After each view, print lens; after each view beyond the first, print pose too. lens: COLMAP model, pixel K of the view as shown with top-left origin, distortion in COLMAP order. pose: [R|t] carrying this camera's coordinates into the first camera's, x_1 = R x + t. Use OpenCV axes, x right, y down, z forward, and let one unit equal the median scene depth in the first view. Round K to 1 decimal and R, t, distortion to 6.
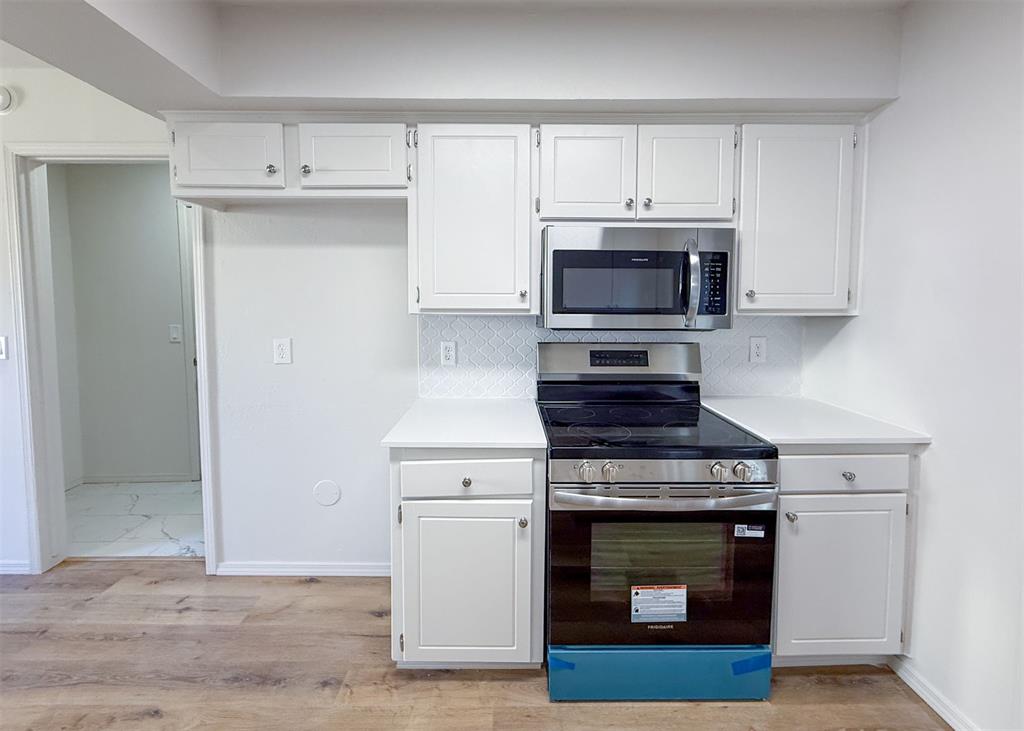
lens RADIAL K [[444.9, 0, 499.2], [0, 444.9, 326.8], [0, 0, 1]] dist [-0.000346, 0.000262]
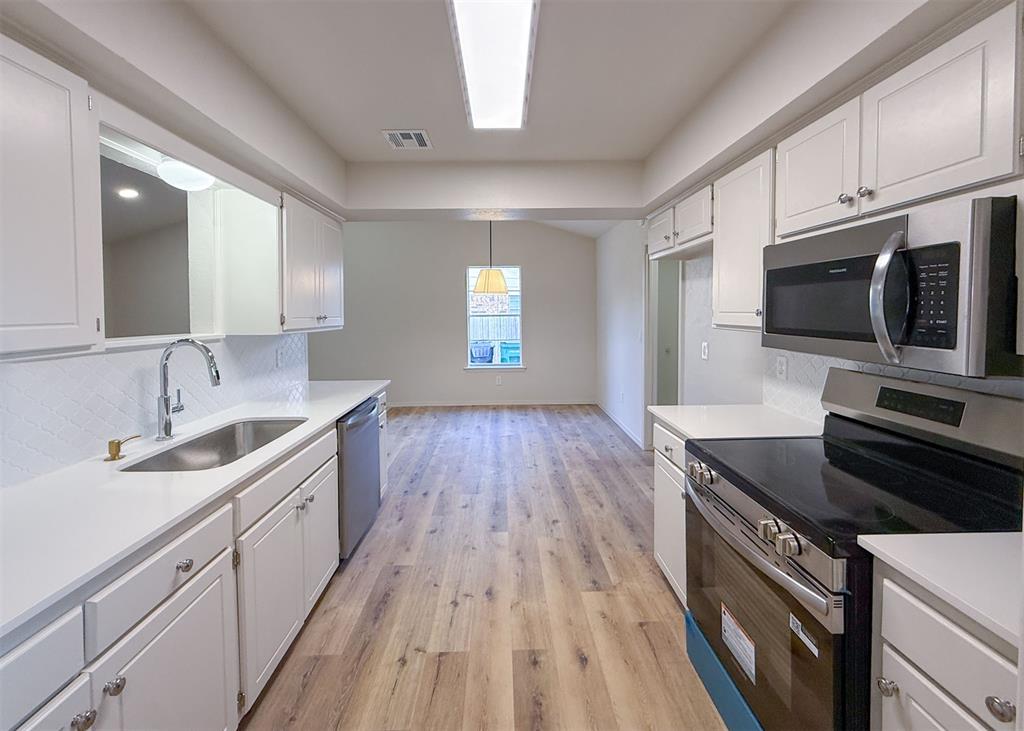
lens RADIAL K [[409.1, 0, 510.5], [0, 409.1, 345.1], [0, 0, 1]] dist [-0.000138, 0.000025]
pose [[0.029556, 0.078858, -0.996448, 1.031029], [-0.055935, 0.995452, 0.077120, -0.042132], [0.997997, 0.053457, 0.033832, 0.398036]]
